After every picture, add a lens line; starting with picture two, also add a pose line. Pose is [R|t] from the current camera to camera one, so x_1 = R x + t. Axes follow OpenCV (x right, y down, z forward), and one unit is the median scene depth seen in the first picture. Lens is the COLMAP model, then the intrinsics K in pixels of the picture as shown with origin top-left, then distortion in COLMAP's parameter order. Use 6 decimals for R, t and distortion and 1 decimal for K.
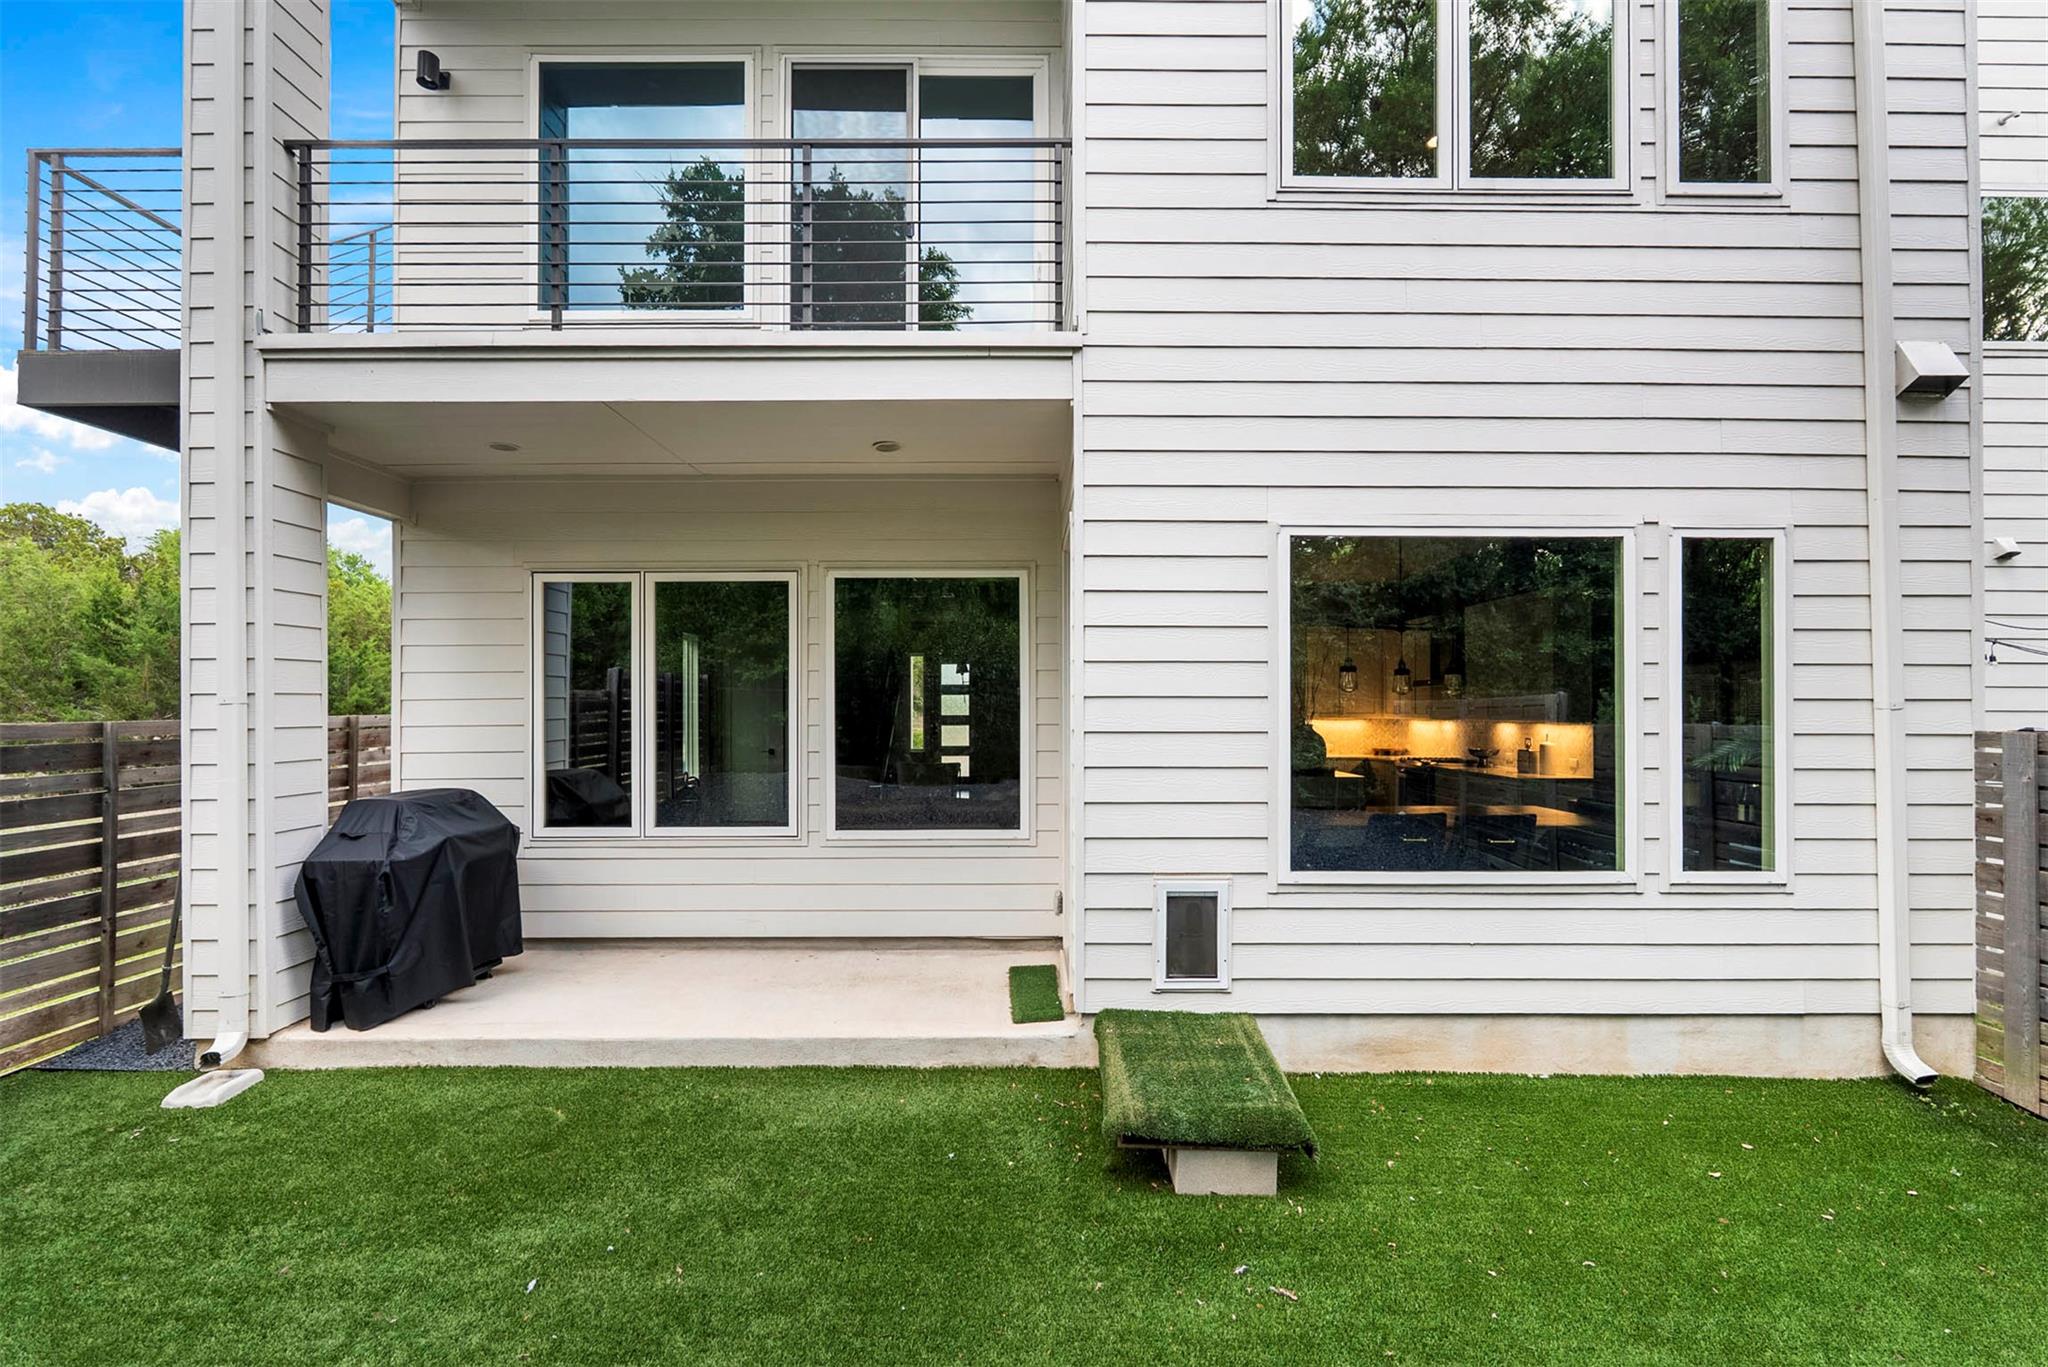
lens RADIAL K [[900.1, 0, 1019.6], [0, 900.1, 702.6], [0, 0, 1]] dist [-0.003618, -0.001368]
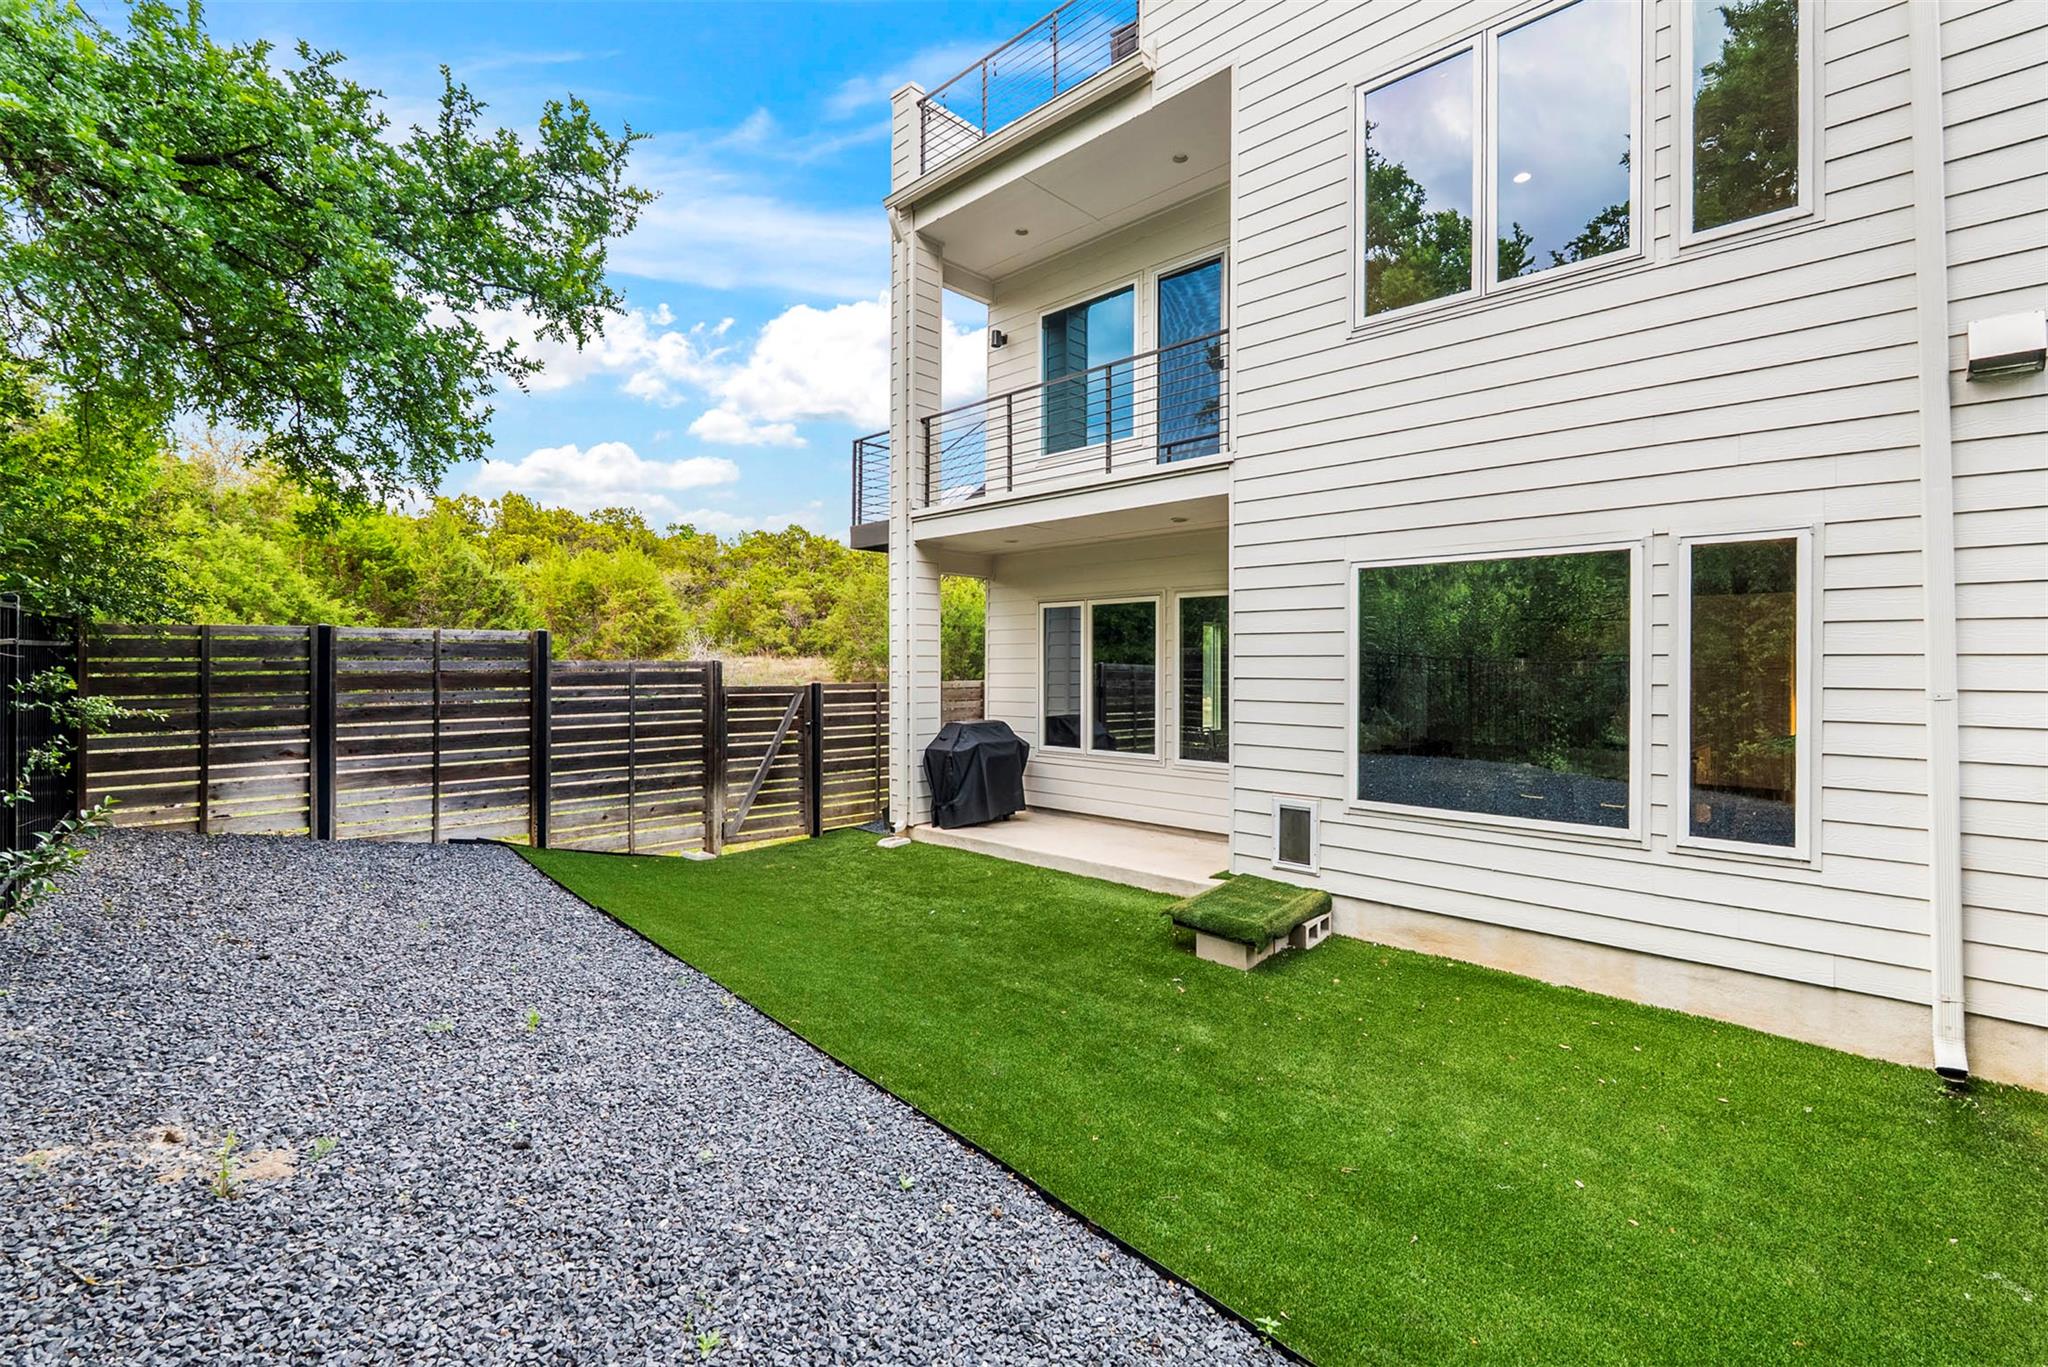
lens RADIAL K [[920.2, 0, 1029.1], [0, 920.2, 667.8], [0, 0, 1]] dist [-0.003346, -0.000403]
pose [[0.715510, 0.004885, -0.698586, 0.950654], [-0.002324, 0.999987, 0.004612, -0.030610], [0.698599, -0.001676, 0.715511, -0.429021]]
